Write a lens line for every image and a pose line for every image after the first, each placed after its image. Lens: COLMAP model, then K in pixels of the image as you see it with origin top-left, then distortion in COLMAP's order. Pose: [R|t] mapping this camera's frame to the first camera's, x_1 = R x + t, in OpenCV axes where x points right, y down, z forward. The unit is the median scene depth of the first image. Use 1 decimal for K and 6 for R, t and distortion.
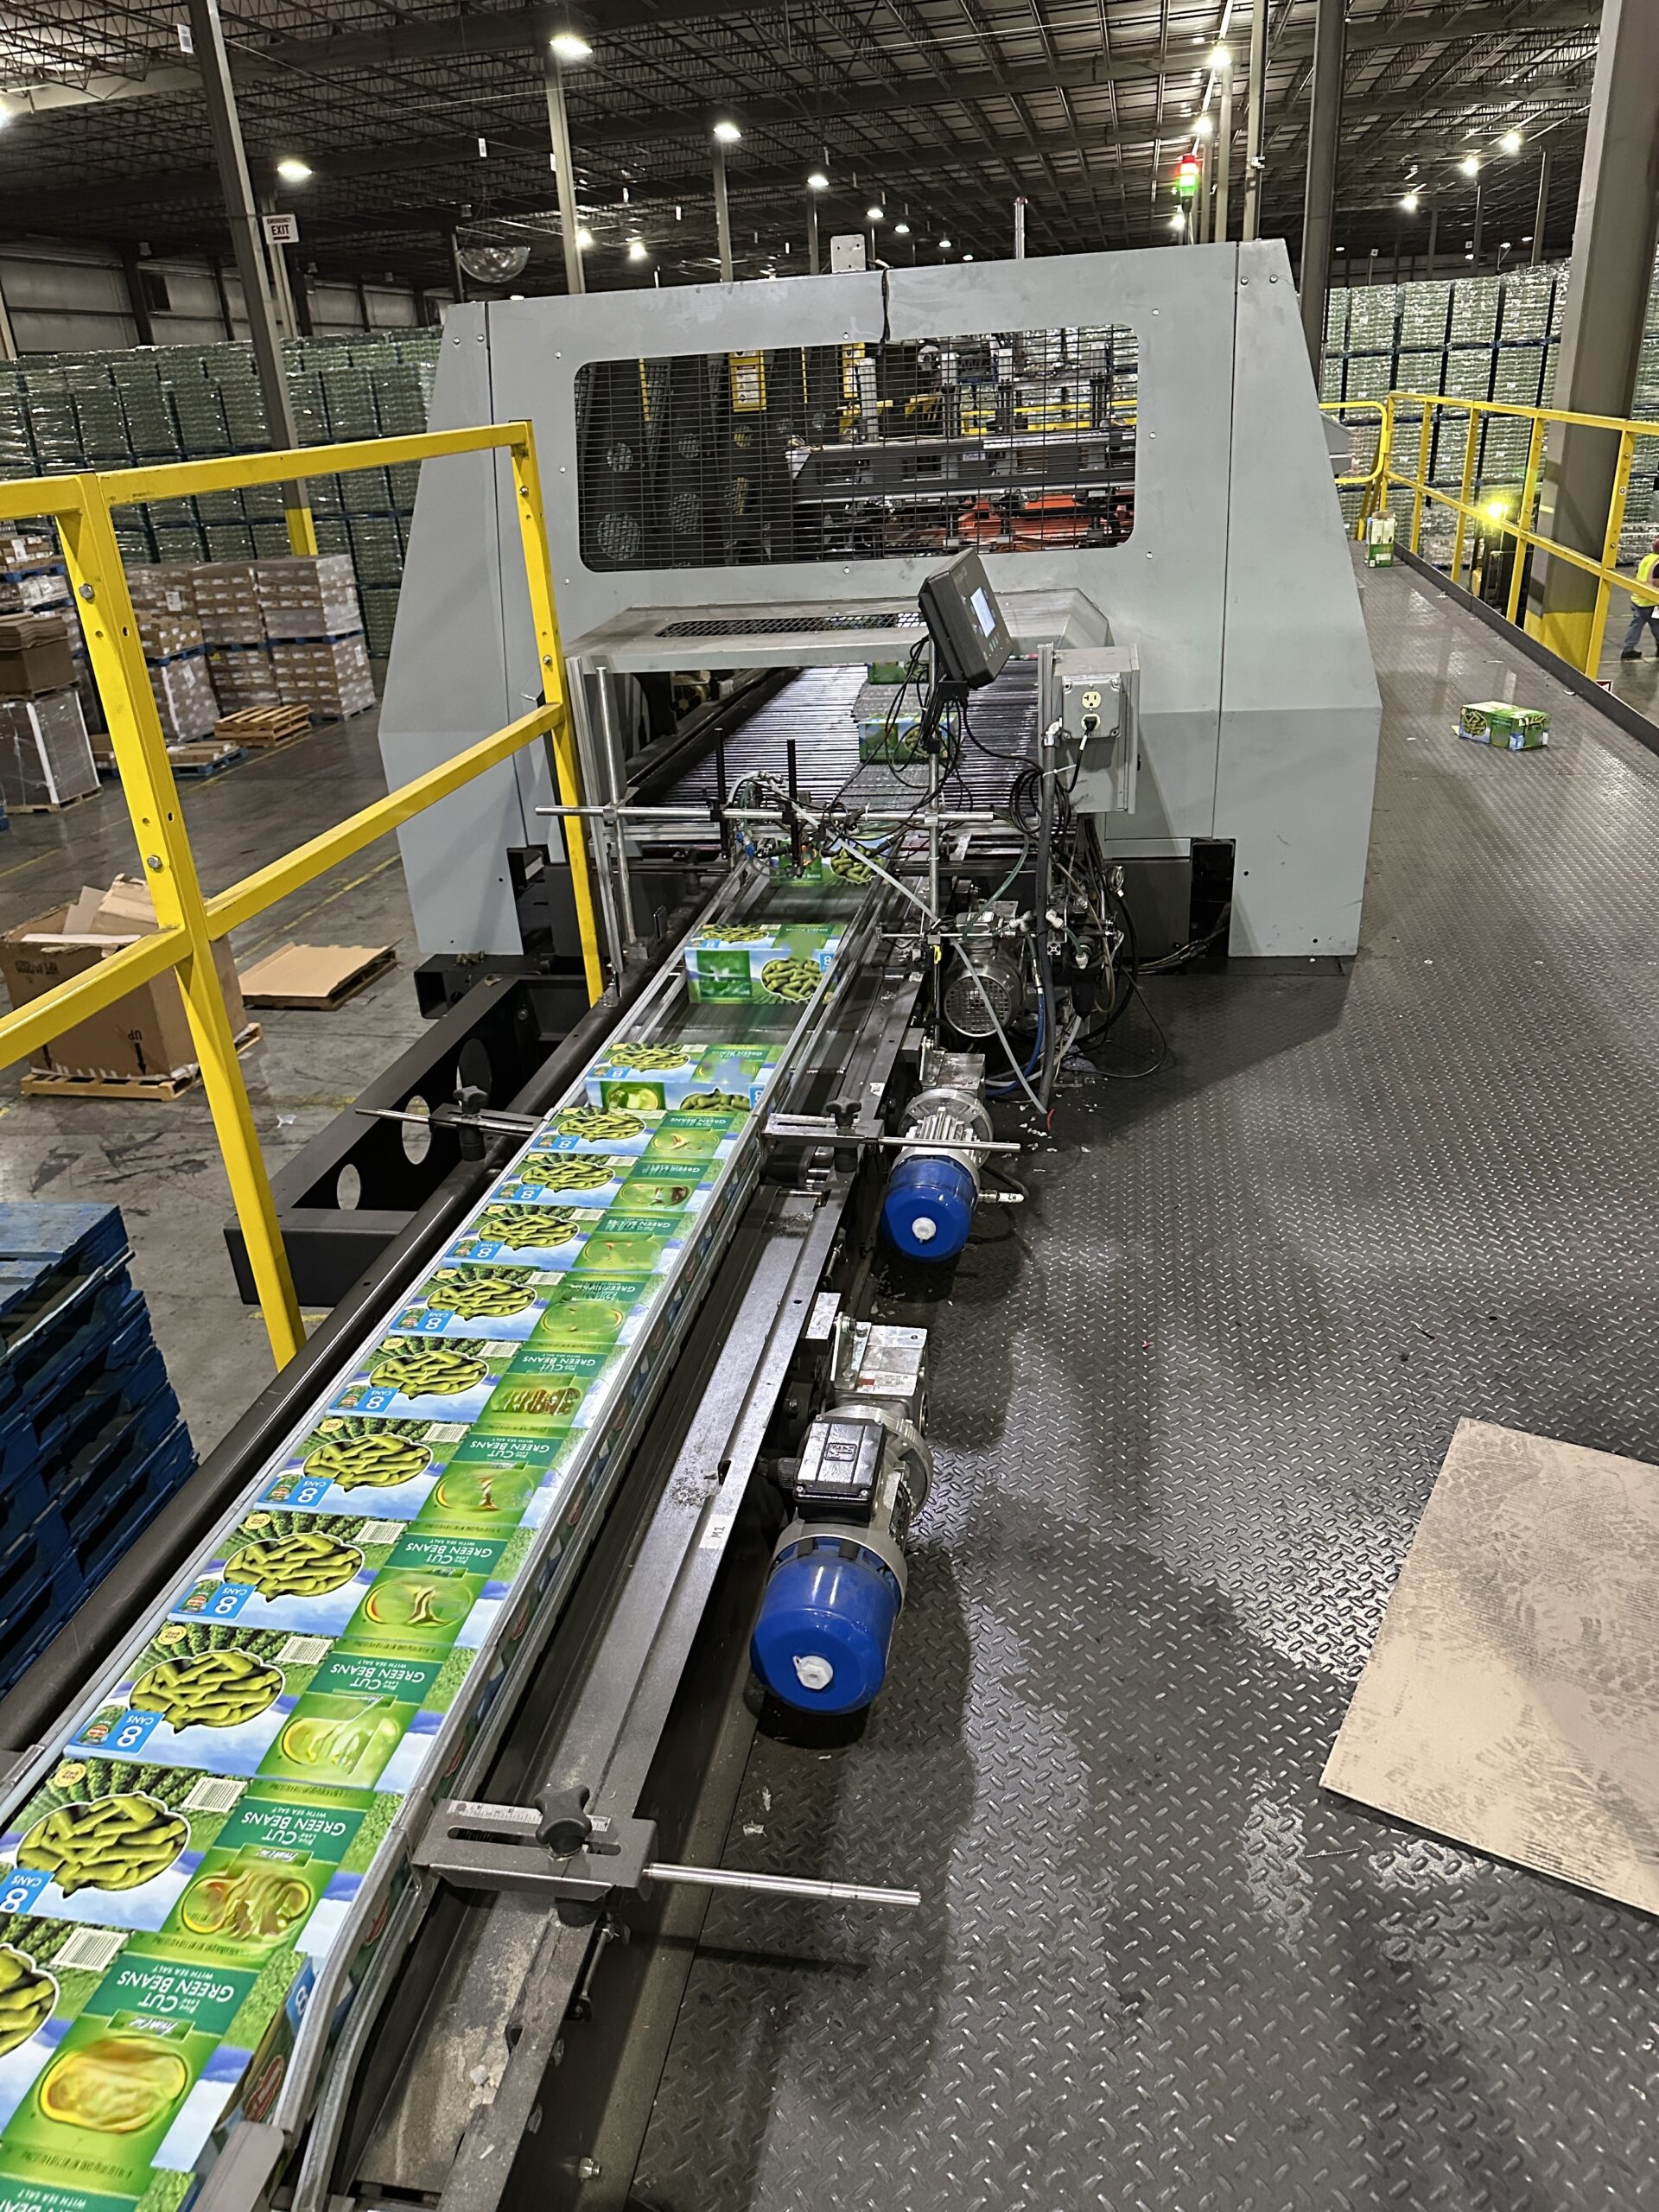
lens RADIAL K [[1546.6, 0, 814.2], [0, 1546.6, 1110.1], [0, 0, 1]] dist [0.070668, -0.083079]
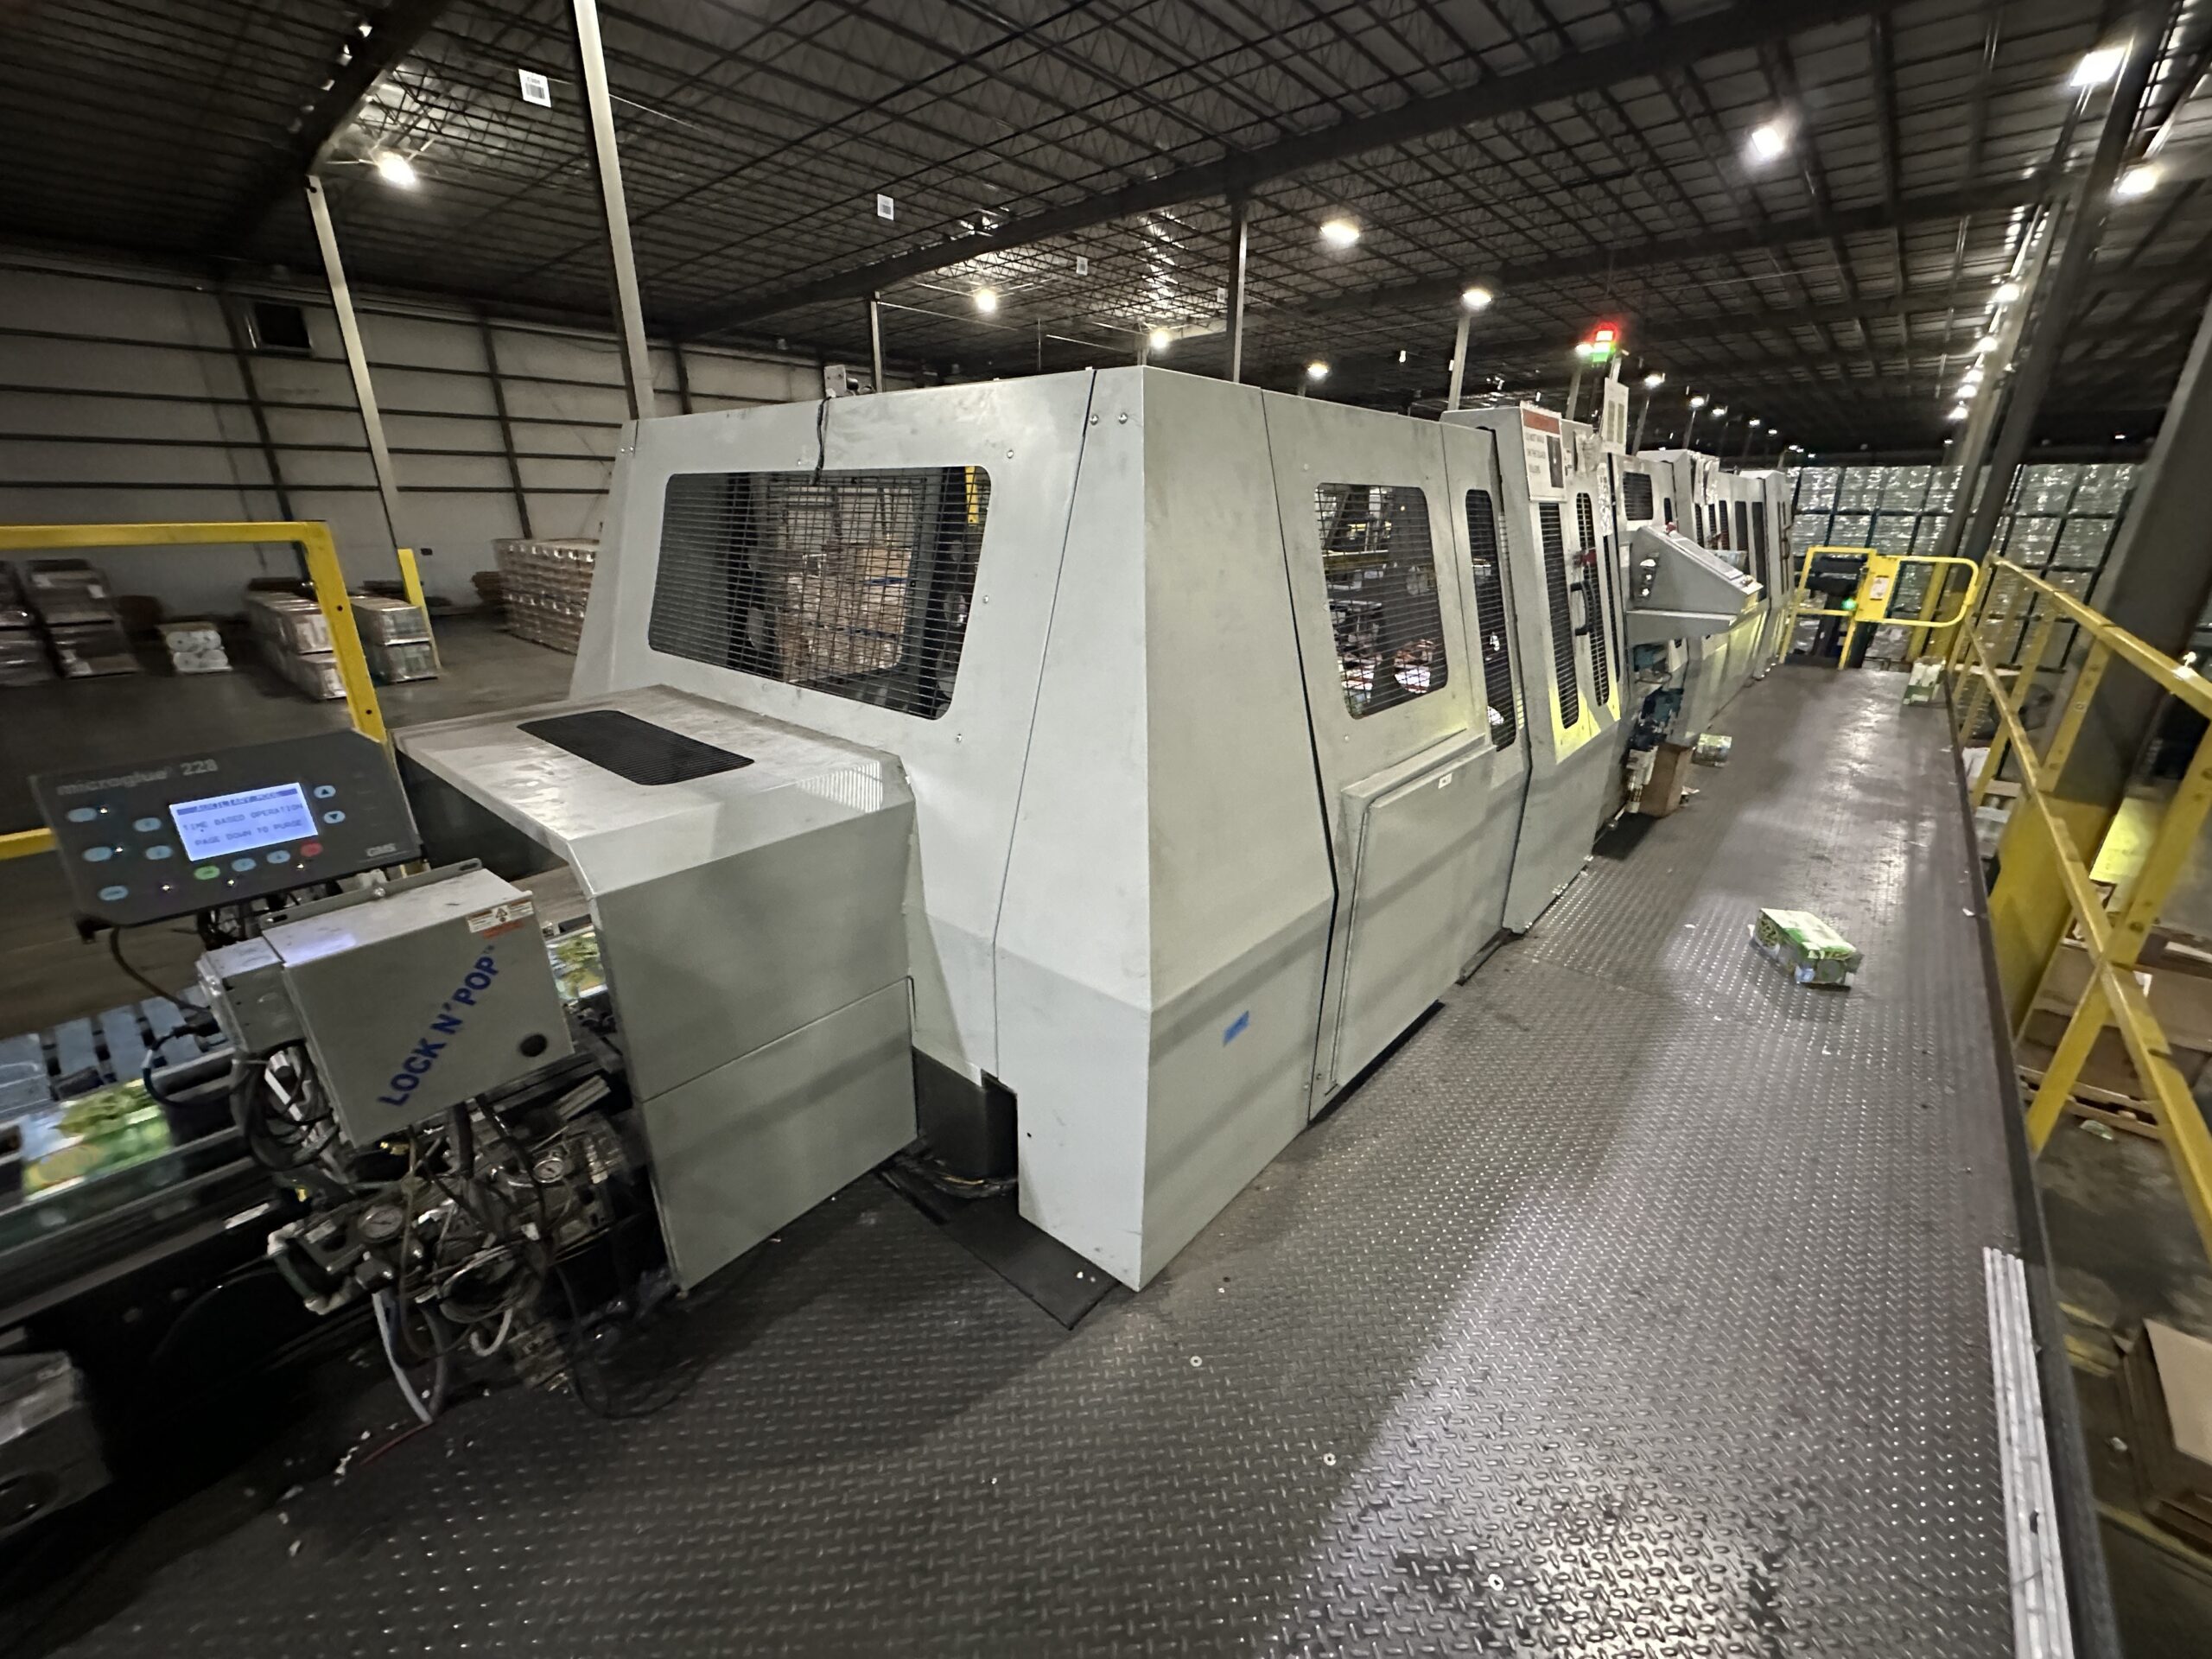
lens RADIAL K [[887.3, 0, 1102.7], [0, 887.3, 828.7], [0, 0, 1]] dist [-0.001981, 0.000795]
pose [[0.860660, 0.236757, -0.450788, 0.055884], [-0.266221, 0.963910, -0.002026, -0.036524], [0.434039, 0.121753, 0.892629, 0.069653]]
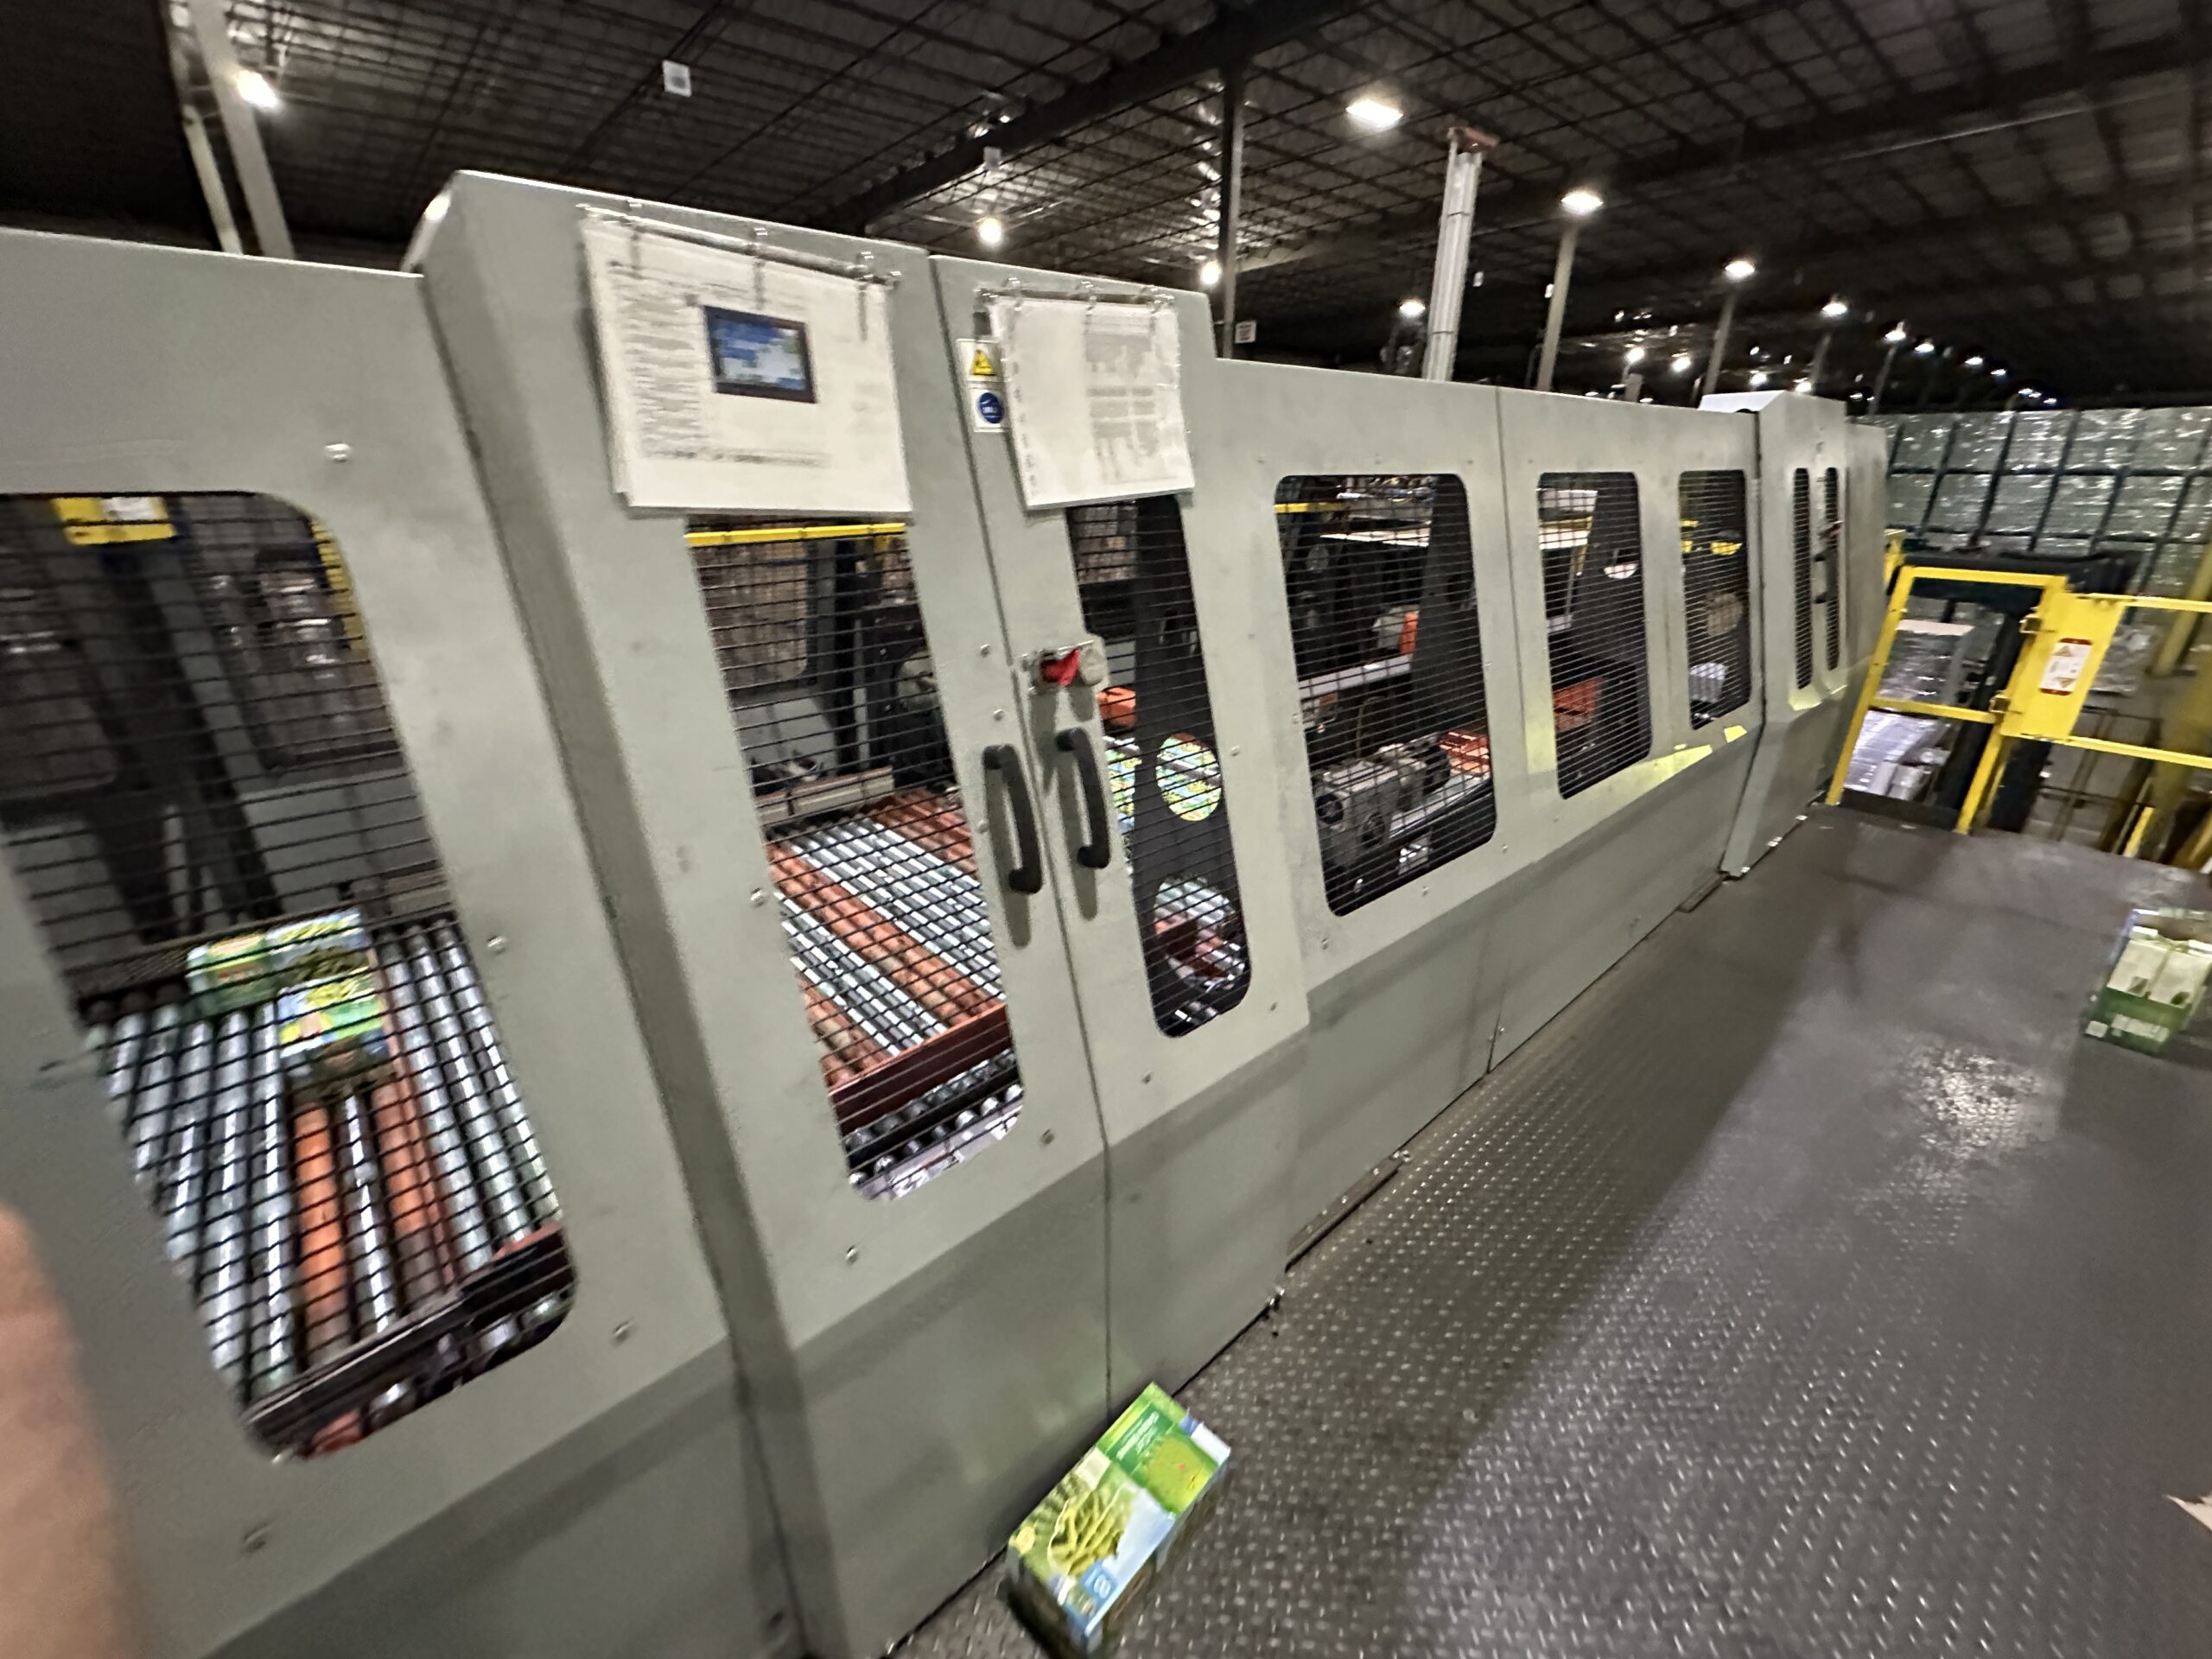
lens RADIAL K [[887.3, 0, 1103.8], [0, 887.3, 827.8], [0, 0, 1]] dist [-0.001981, 0.000795]
pose [[0.785613, 0.290798, -0.546121, 0.086654], [-0.302760, 0.950451, 0.070565, -0.110856], [0.539582, 0.109907, 0.834729, 0.220790]]
